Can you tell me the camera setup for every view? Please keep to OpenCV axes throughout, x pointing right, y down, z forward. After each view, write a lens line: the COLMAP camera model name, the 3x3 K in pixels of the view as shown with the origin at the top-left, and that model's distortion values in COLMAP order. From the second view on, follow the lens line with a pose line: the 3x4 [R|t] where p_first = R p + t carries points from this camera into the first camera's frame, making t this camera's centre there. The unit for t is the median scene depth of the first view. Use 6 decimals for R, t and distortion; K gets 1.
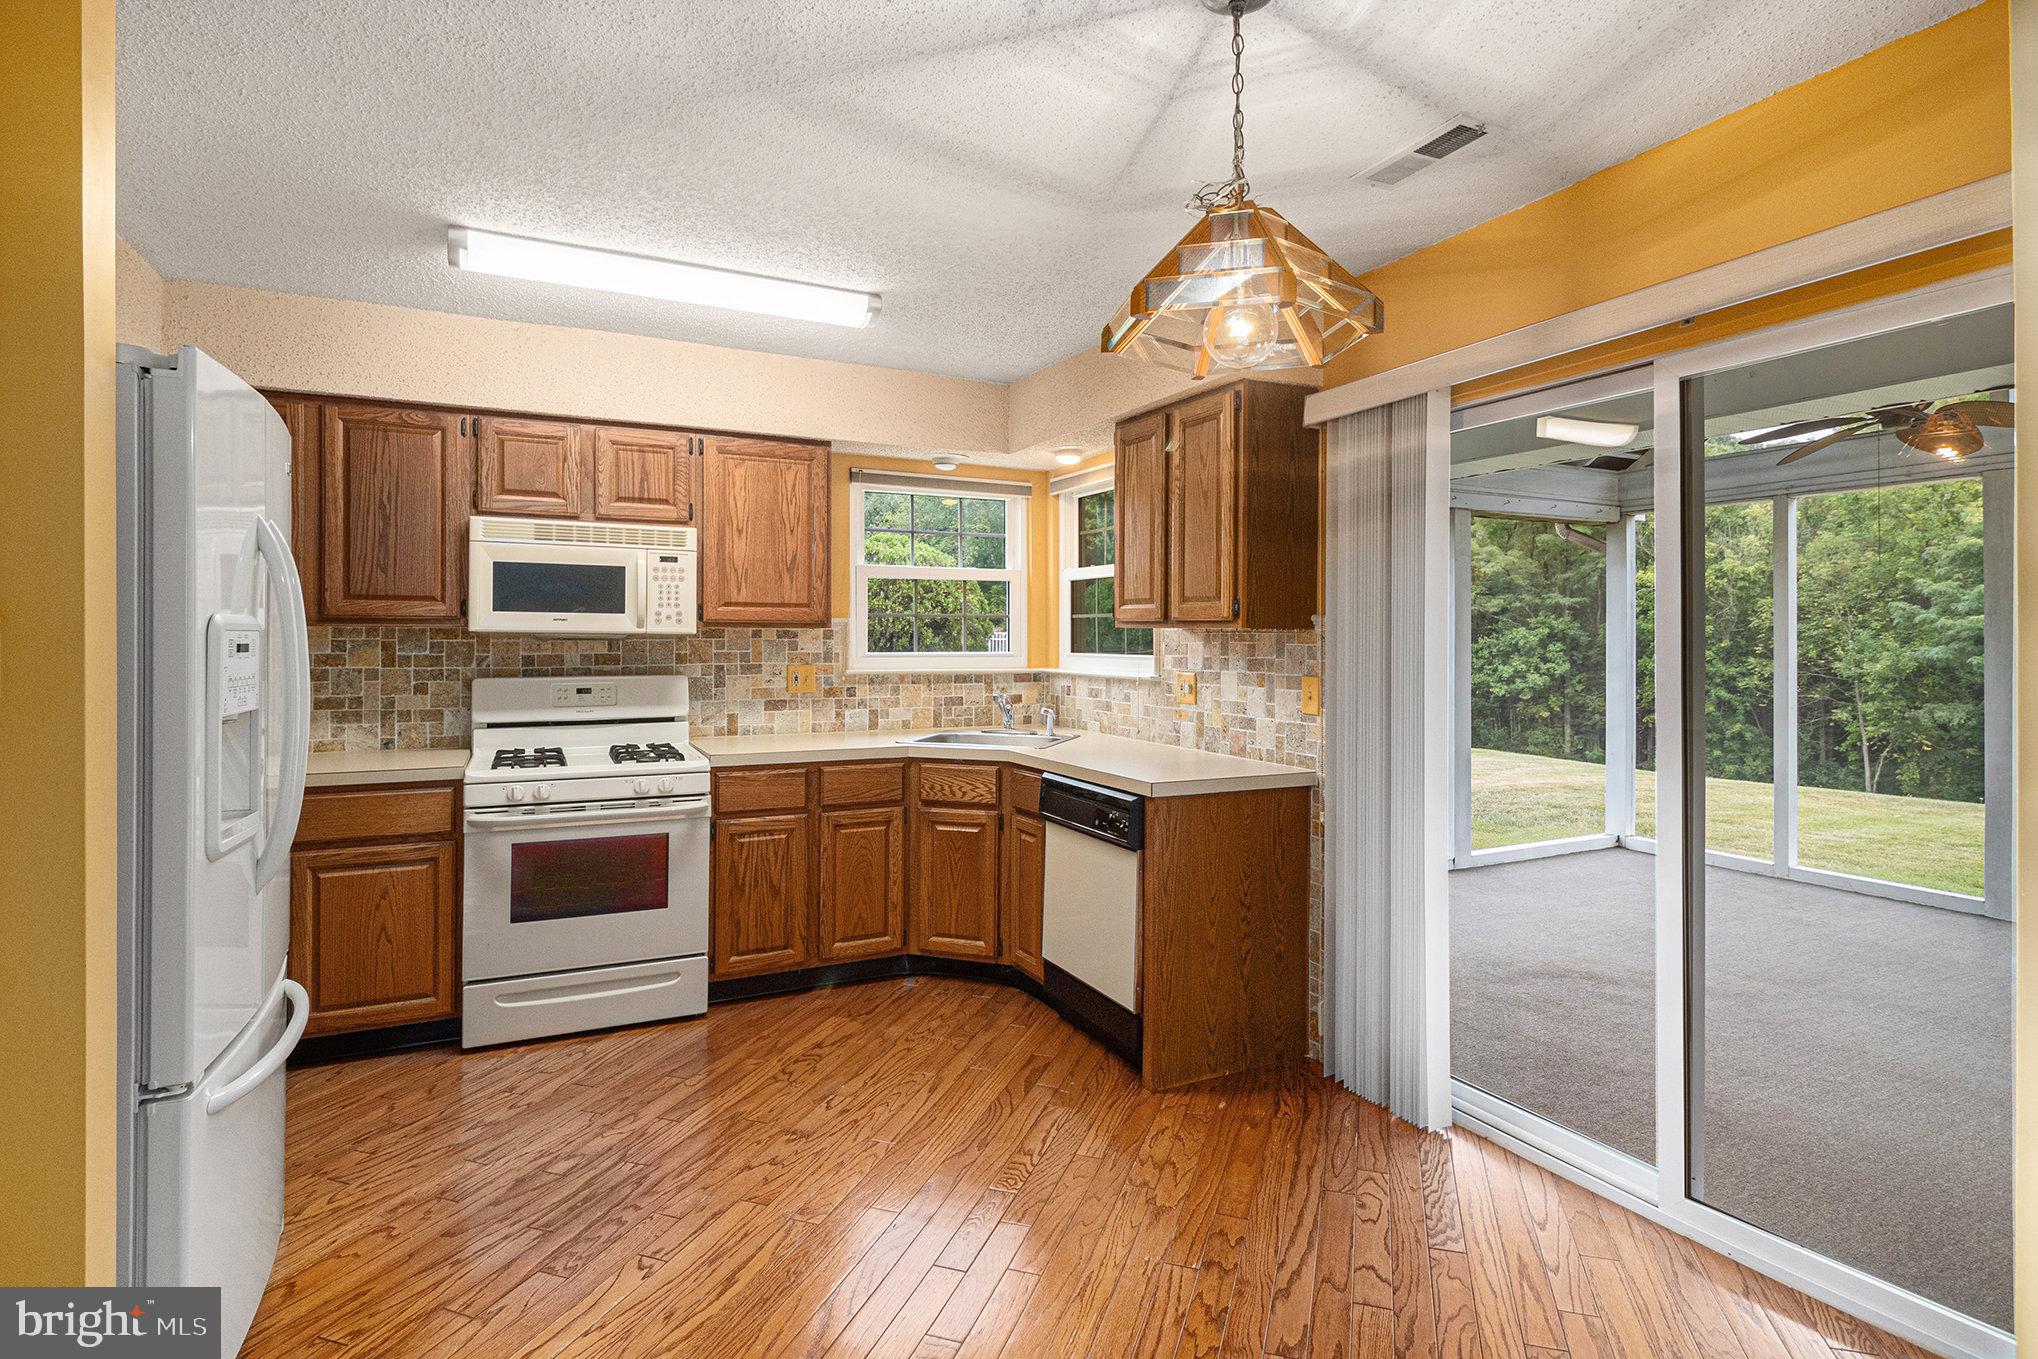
lens RADIAL K [[1050.8, 0, 1017.6], [0, 1050.8, 640.2], [0, 0, 1]] dist [0.000146, -0.000475]
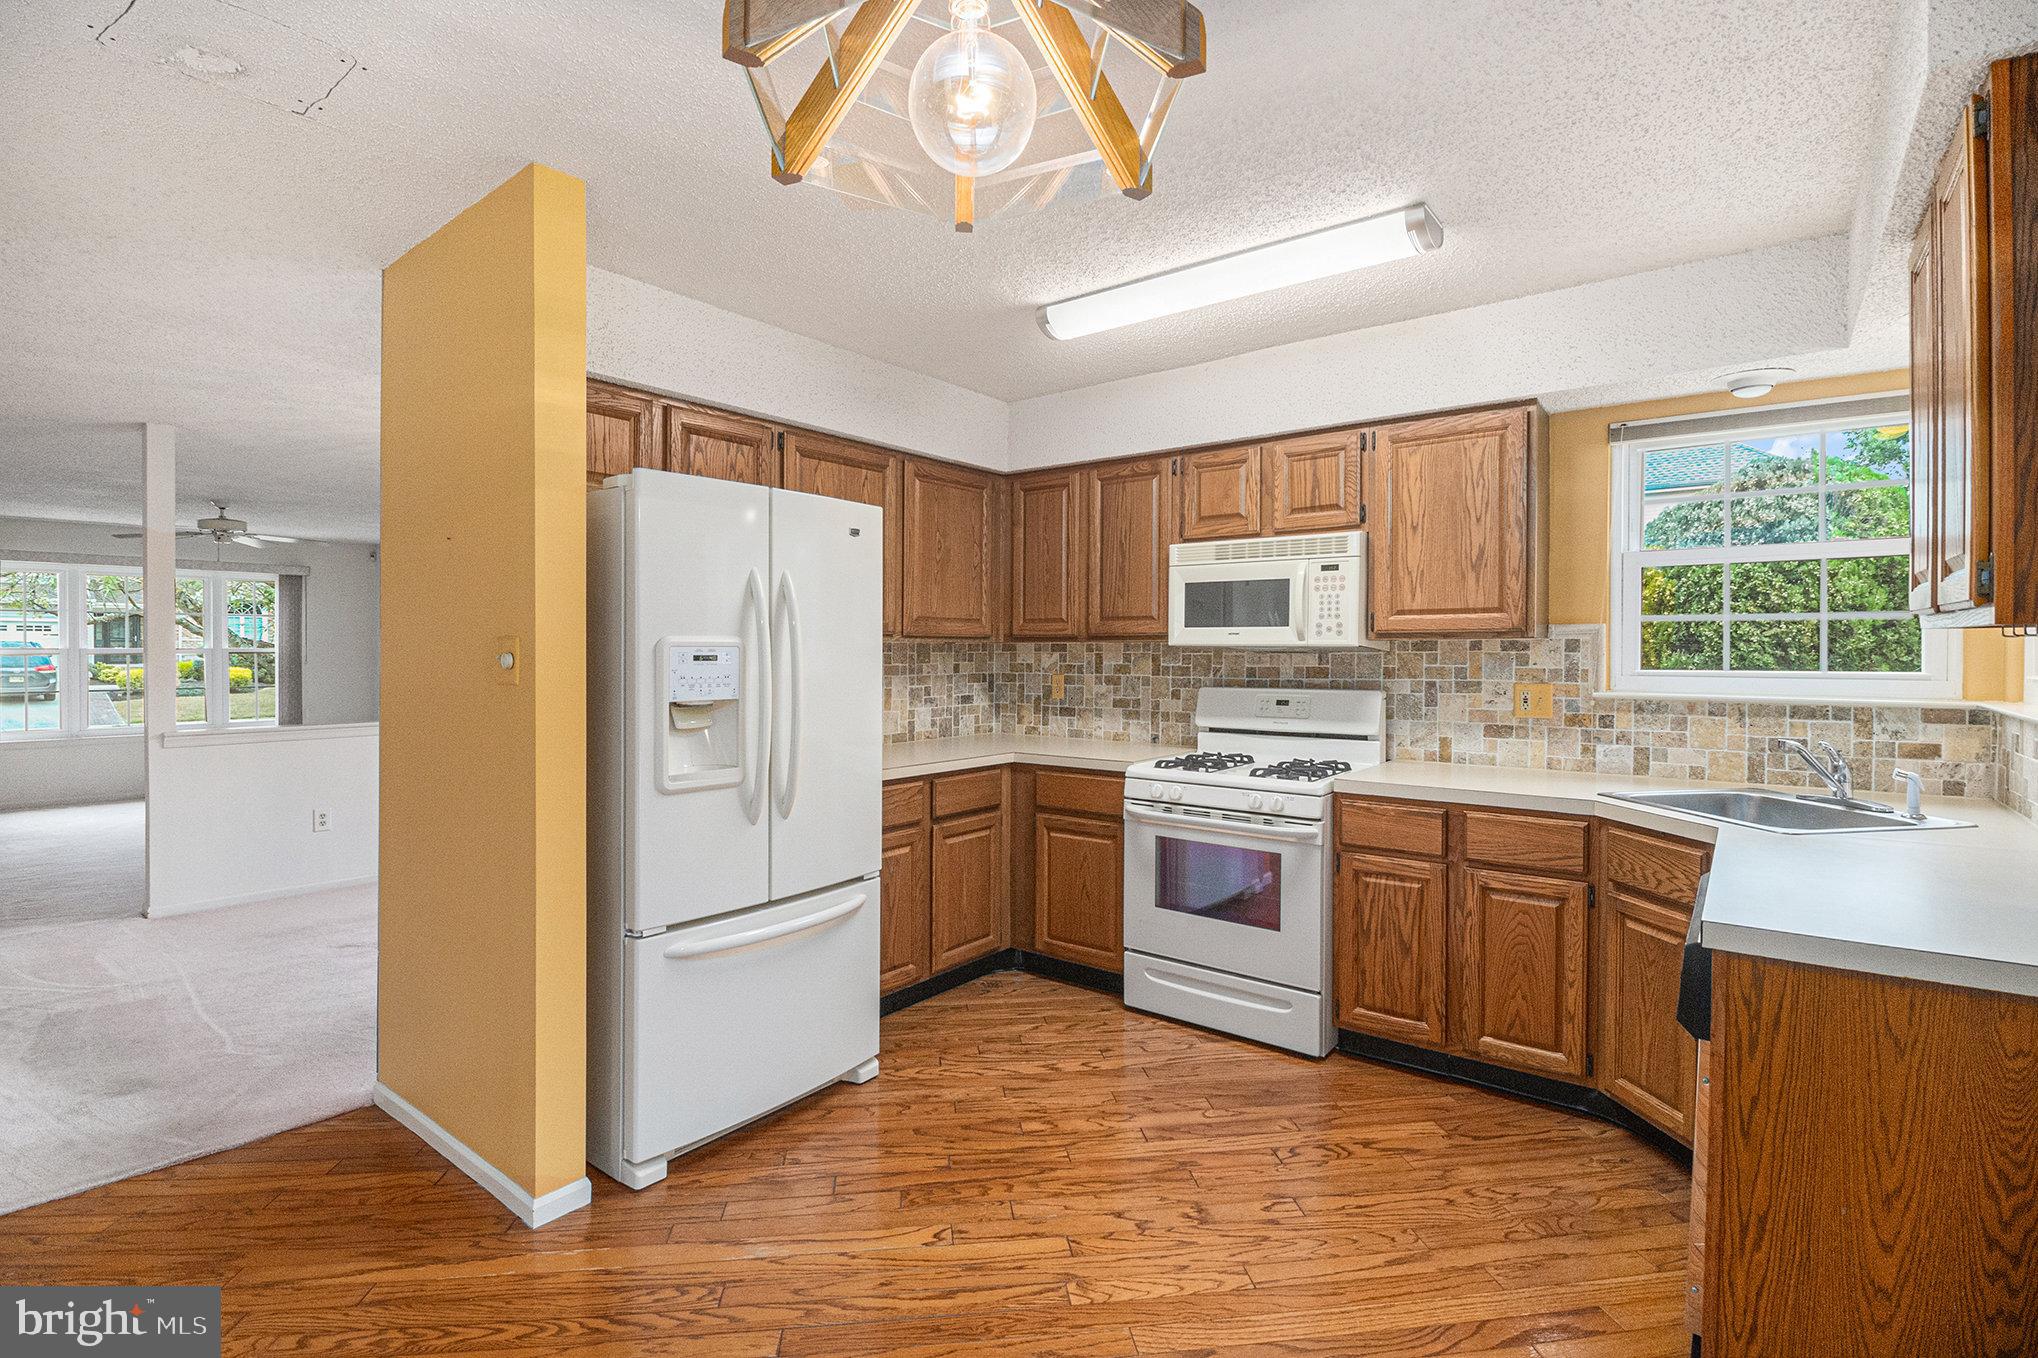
lens RADIAL K [[956.9, 0, 1017.8], [0, 956.9, 659.6], [0, 0, 1]] dist [0.012158, -0.017711]
pose [[0.436846, 0.005338, -0.899520, 0.322606], [0.001203, 0.999978, 0.006519, -0.000209], [0.899535, -0.003930, 0.436830, 0.372432]]
